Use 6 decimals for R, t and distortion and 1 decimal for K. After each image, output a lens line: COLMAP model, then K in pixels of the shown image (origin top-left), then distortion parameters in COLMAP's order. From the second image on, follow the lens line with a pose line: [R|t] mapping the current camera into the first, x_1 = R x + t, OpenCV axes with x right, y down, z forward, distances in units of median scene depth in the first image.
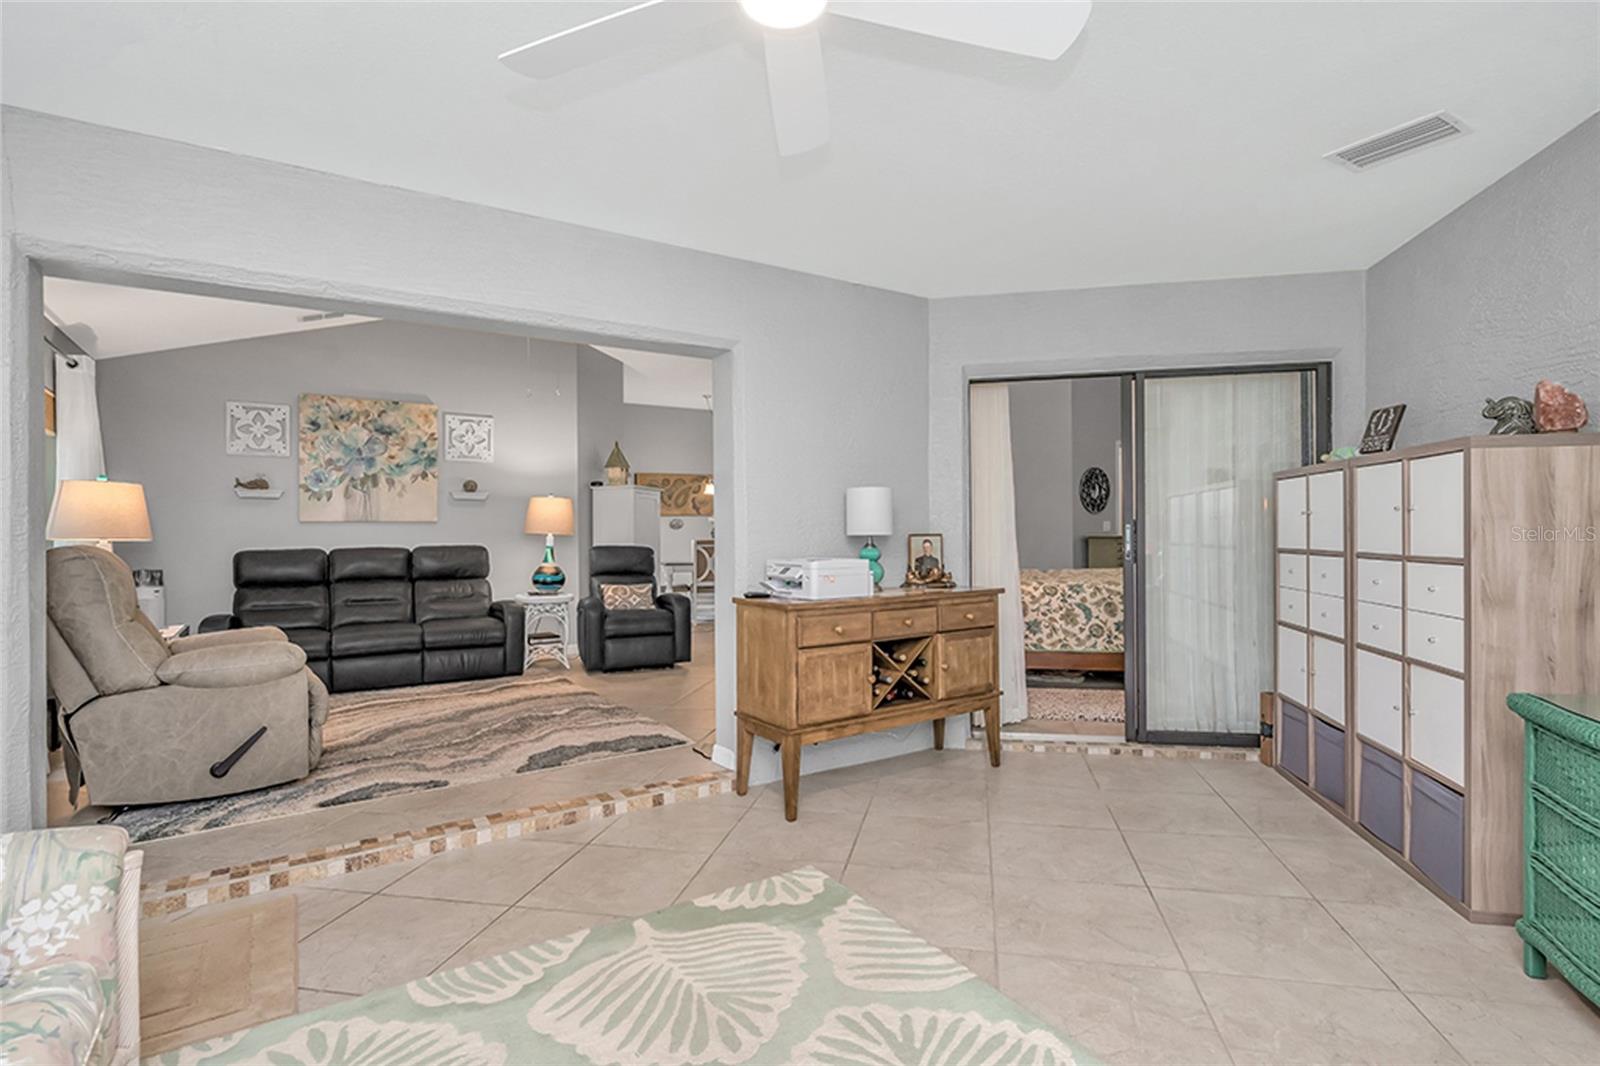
lens RADIAL K [[774.4, 0, 801.0], [0, 774.4, 528.2], [0, 0, 1]] dist [-0.000489, -0.000214]
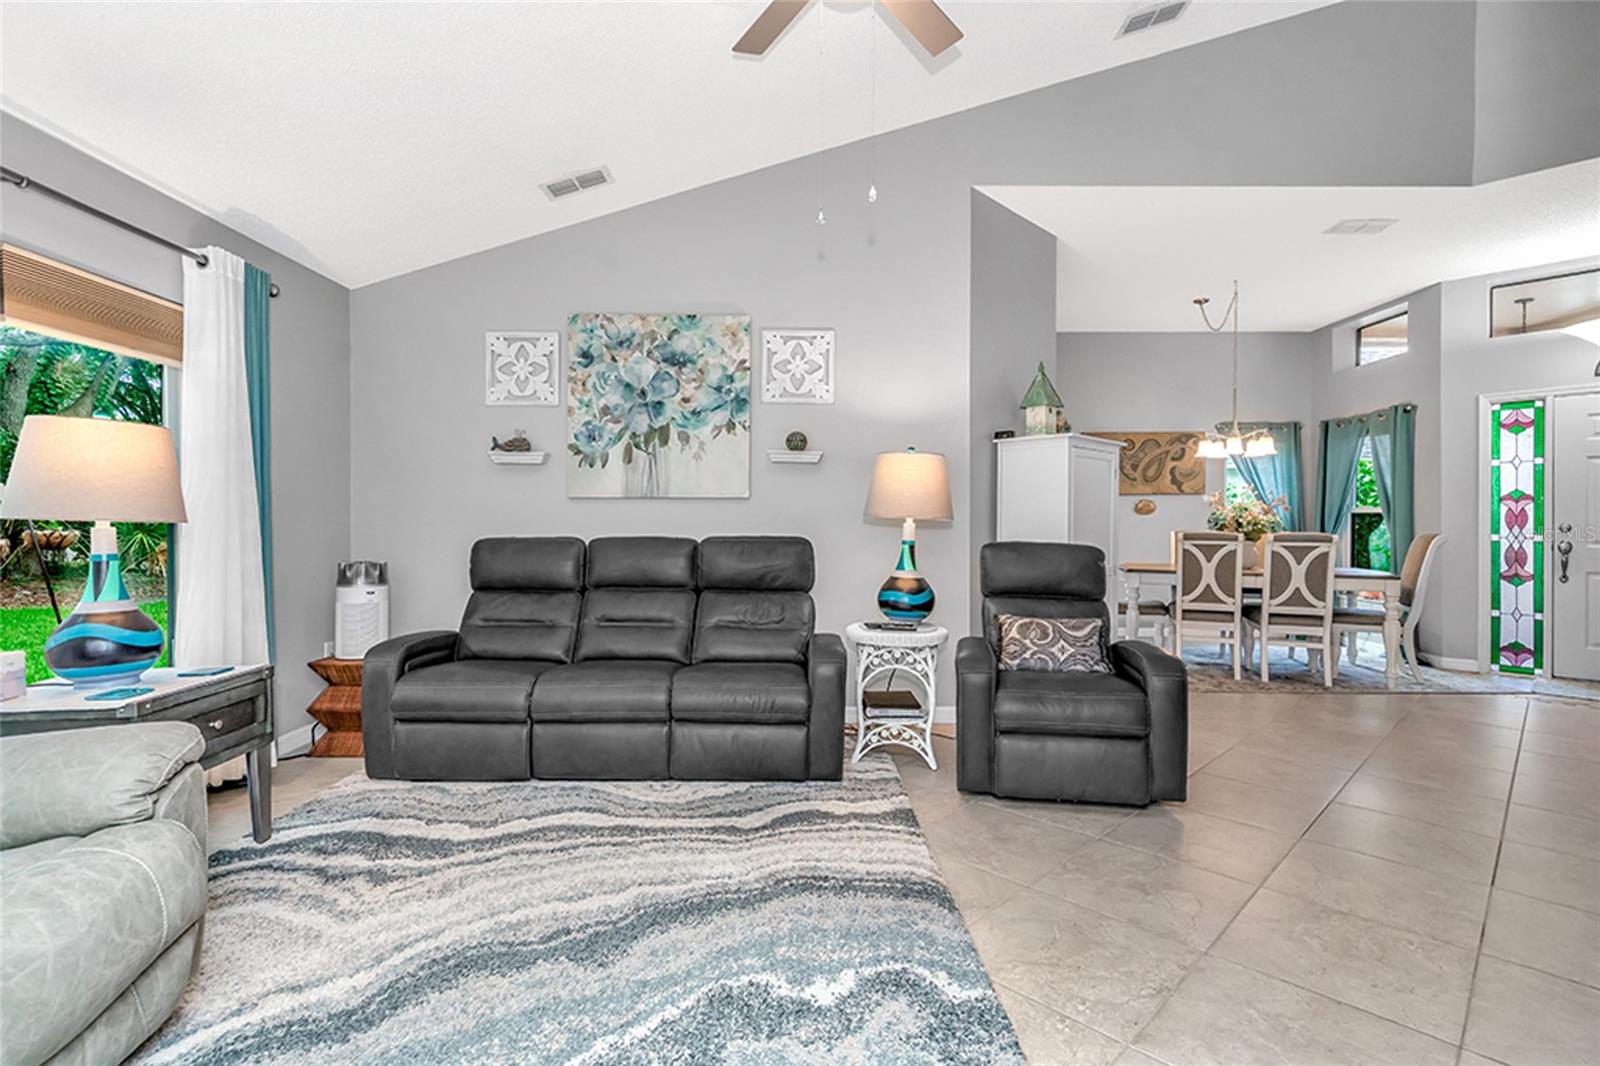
lens RADIAL K [[774.4, 0, 801.0], [0, 774.4, 528.2], [0, 0, 1]] dist [-0.000489, -0.000214]
pose [[0.843009, 0.014537, -0.537703, -0.091223], [-0.006901, 0.999845, 0.016211, 0.005880], [0.537855, -0.009955, 0.842979, 0.498714]]
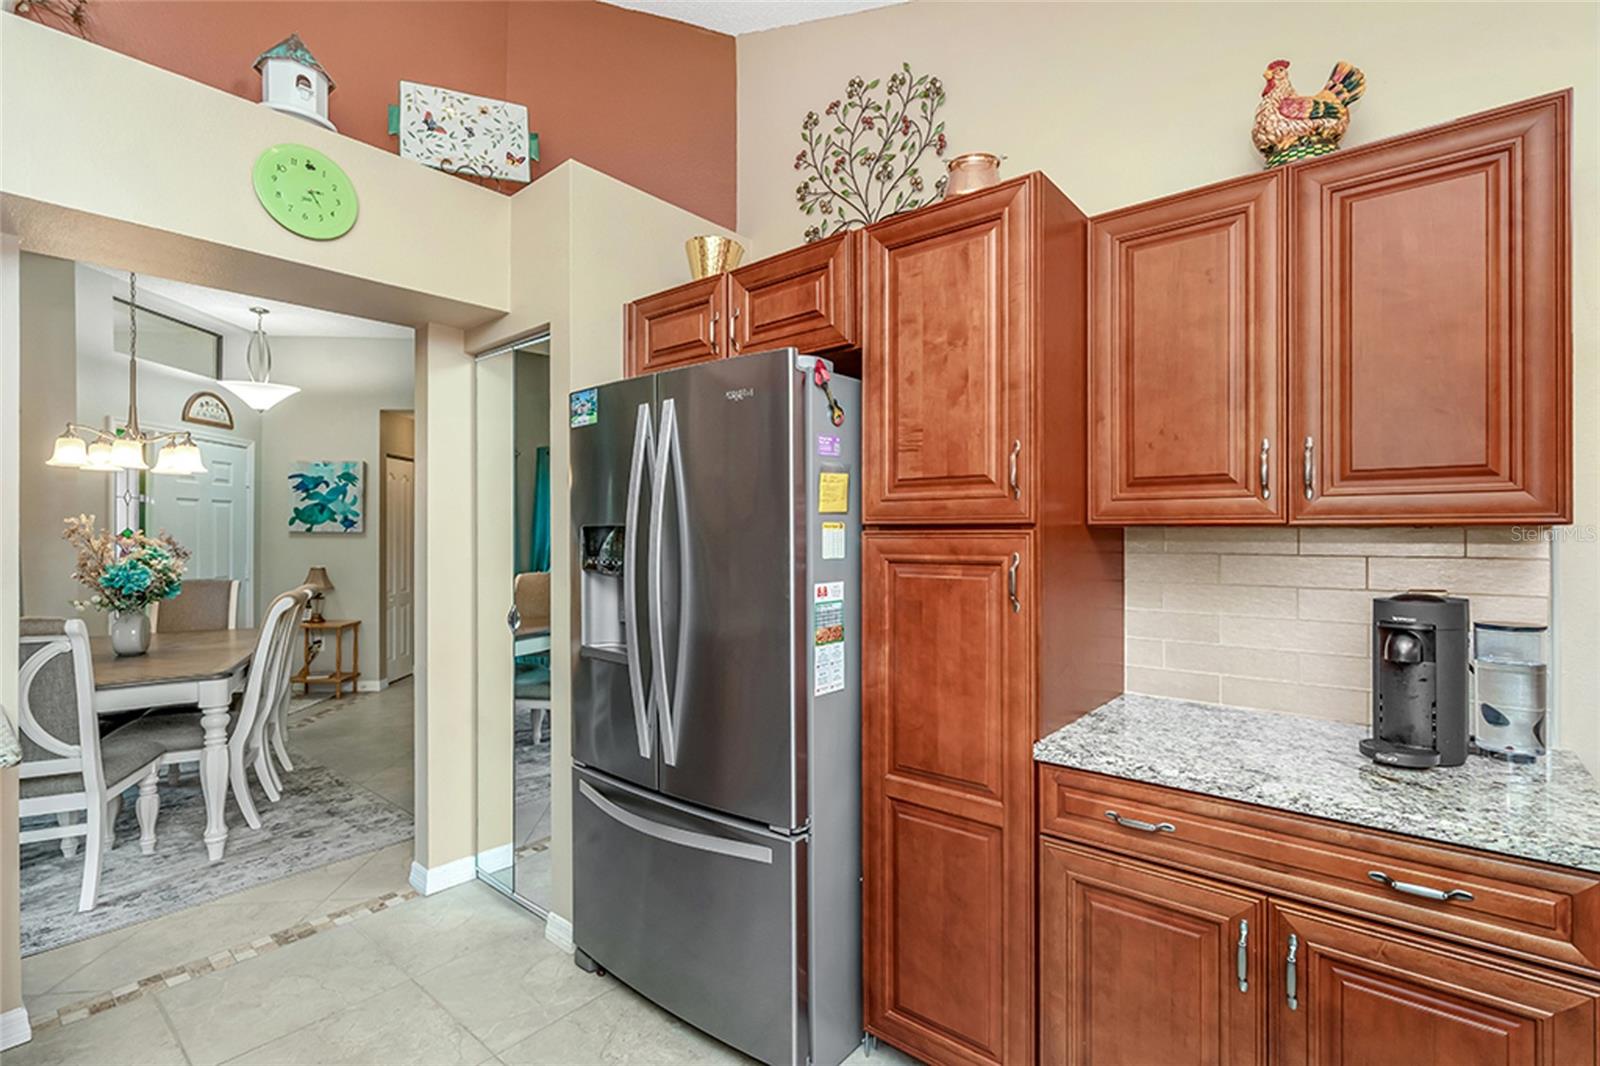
lens RADIAL K [[737.1, 0, 808.1], [0, 737.1, 532.7], [0, 0, 1]] dist [0.000327, 0.000255]
pose [[-0.273718, 0.013382, 0.961717, -0.793978], [0.001399, 0.999908, -0.013515, -0.013272], [-0.961809, -0.002354, -0.273711, 1.212707]]
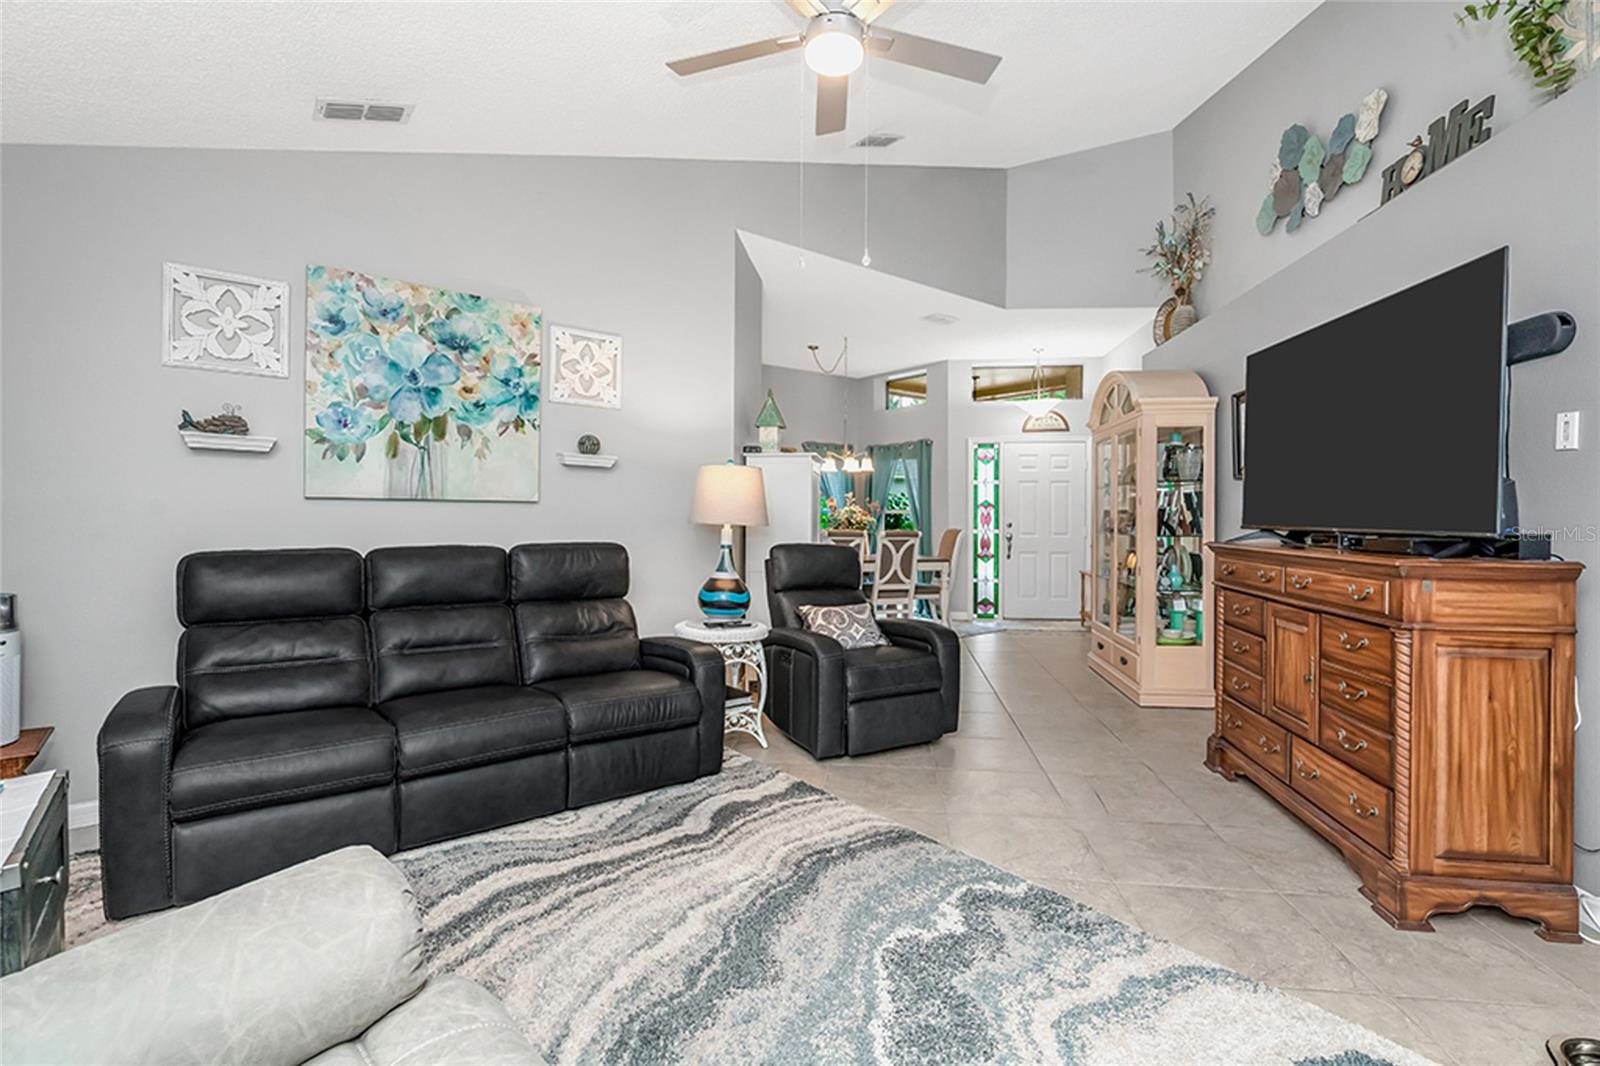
lens RADIAL K [[739.7, 0, 813.1], [0, 739.7, 512.8], [0, 0, 1]] dist [0.002232, 0.001056]
pose [[0.992830, 0.018847, 0.118044, -0.335374], [-0.019387, 0.999806, 0.003423, -0.006021], [-0.117956, -0.005687, 0.993003, 0.416685]]
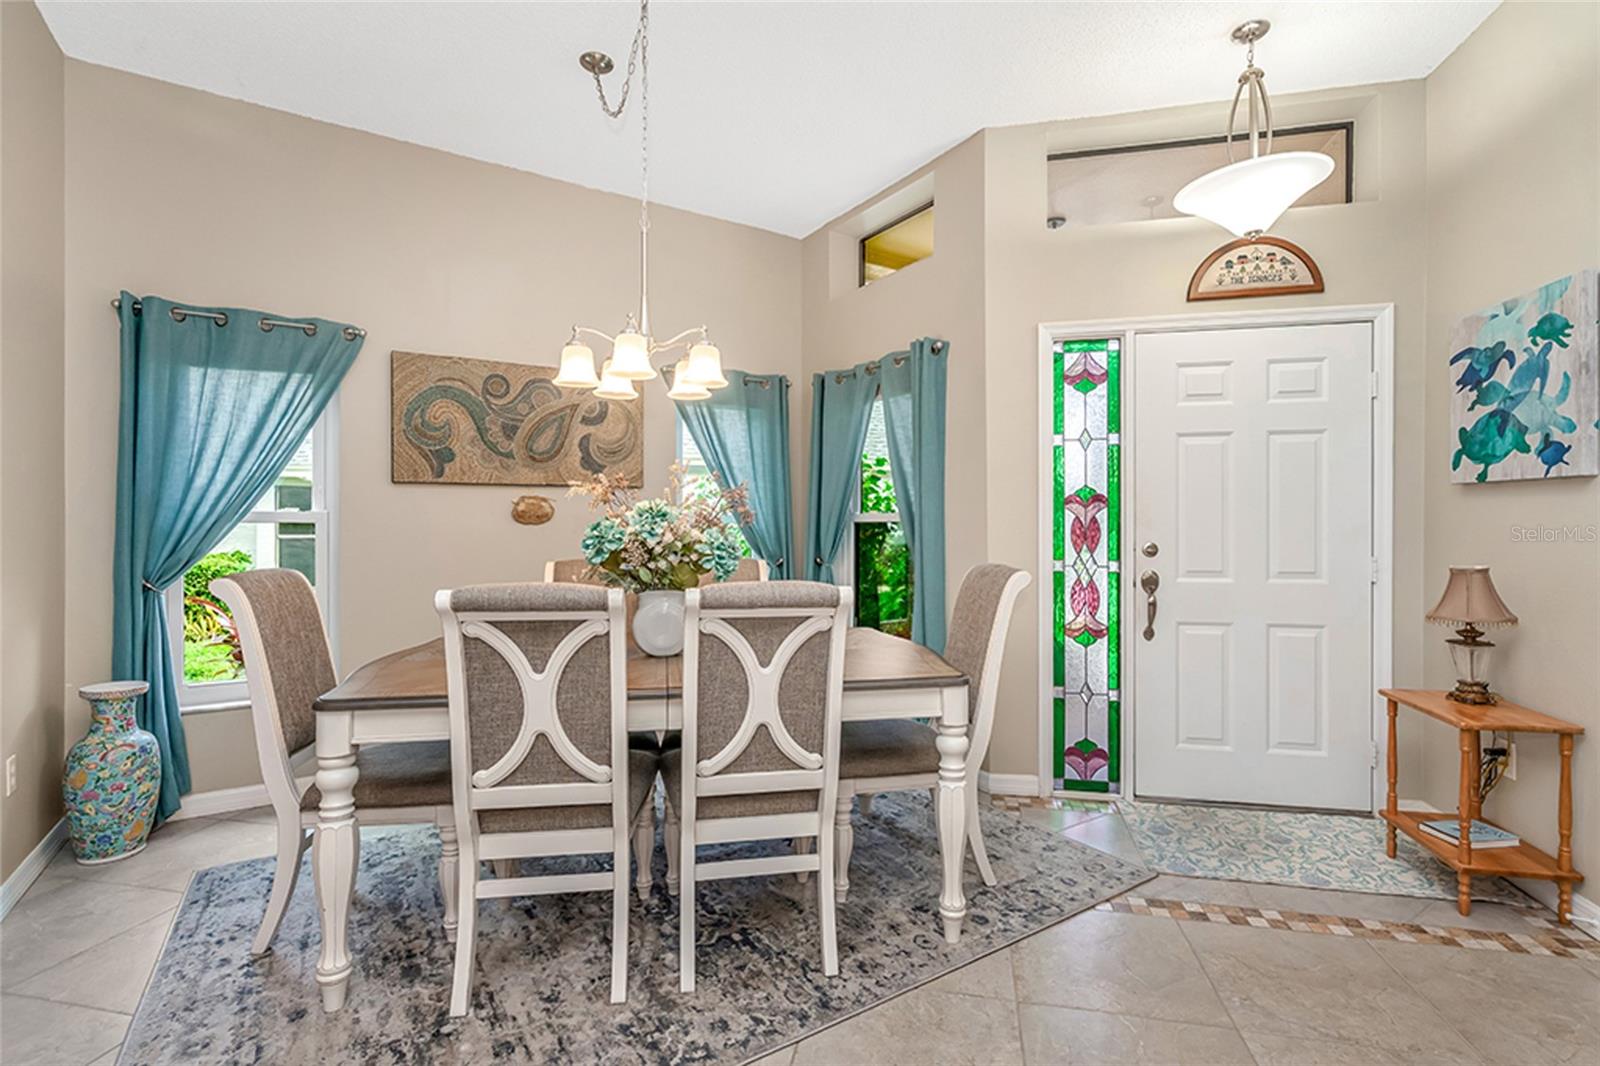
lens RADIAL K [[730.3, 0, 803.6], [0, 730.3, 534.2], [0, 0, 1]] dist [-0.007656, 0.000970]
pose [[0.999938, 0.010069, 0.004776, -0.073670], [-0.010139, 0.999838, 0.014894, -0.002084], [-0.004625, -0.014942, 0.999878, 1.179432]]
